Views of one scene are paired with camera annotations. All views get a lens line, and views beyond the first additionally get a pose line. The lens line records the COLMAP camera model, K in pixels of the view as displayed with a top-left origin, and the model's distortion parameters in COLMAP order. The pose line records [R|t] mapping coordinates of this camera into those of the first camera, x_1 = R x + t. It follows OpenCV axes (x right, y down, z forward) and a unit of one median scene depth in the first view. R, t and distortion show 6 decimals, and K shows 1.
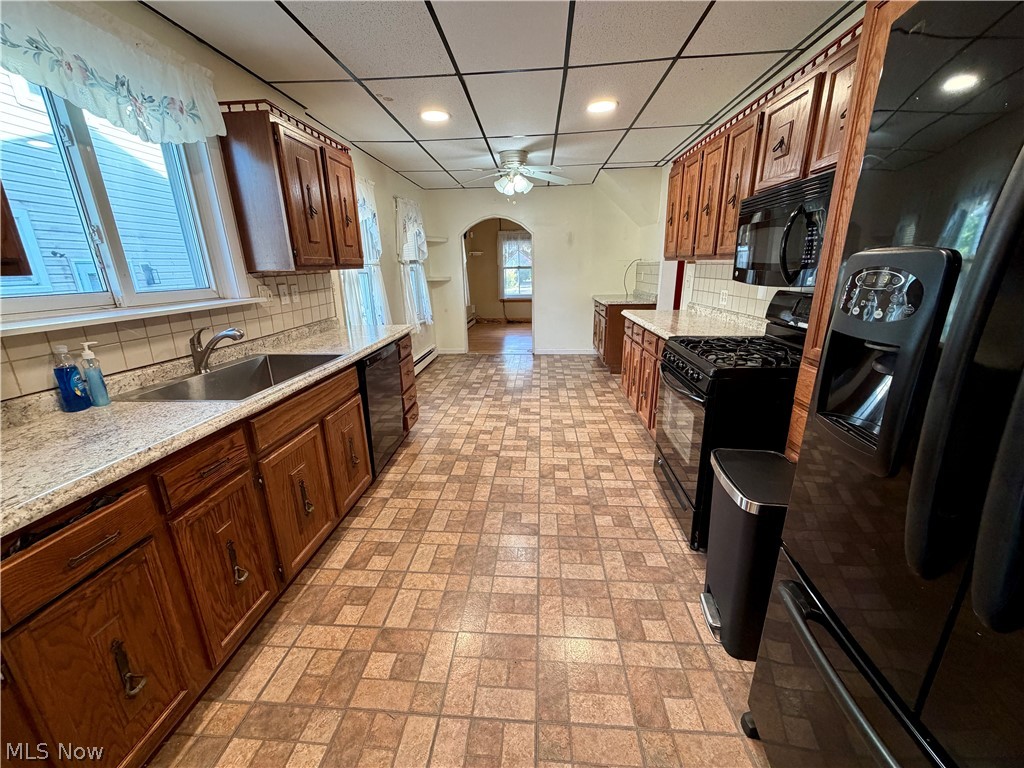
lens RADIAL K [[405.2, 0, 509.2], [0, 405.2, 386.6], [0, 0, 1]] dist [-0.000989, -0.000078]
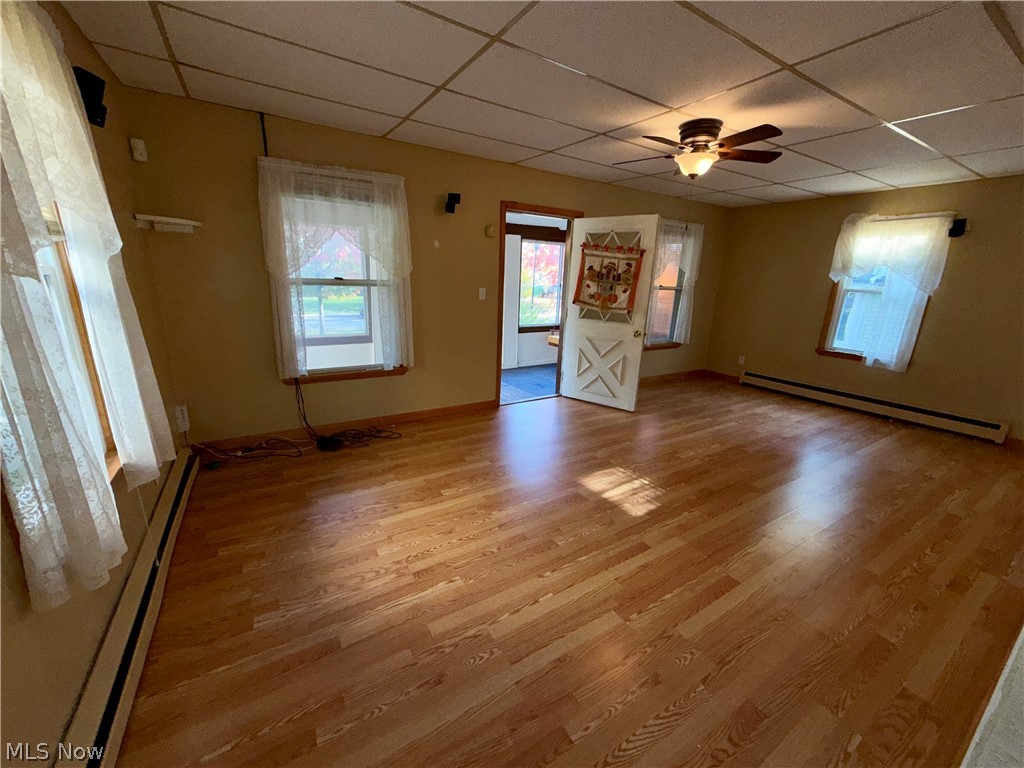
lens RADIAL K [[405.2, 0, 509.2], [0, 405.2, 386.6], [0, 0, 1]] dist [-0.000989, -0.000078]
pose [[0.802050, -0.127926, 0.583395, -0.068194], [0.134568, 0.990382, 0.032166, -0.194387], [-0.581899, 0.052708, 0.811551, 0.631164]]
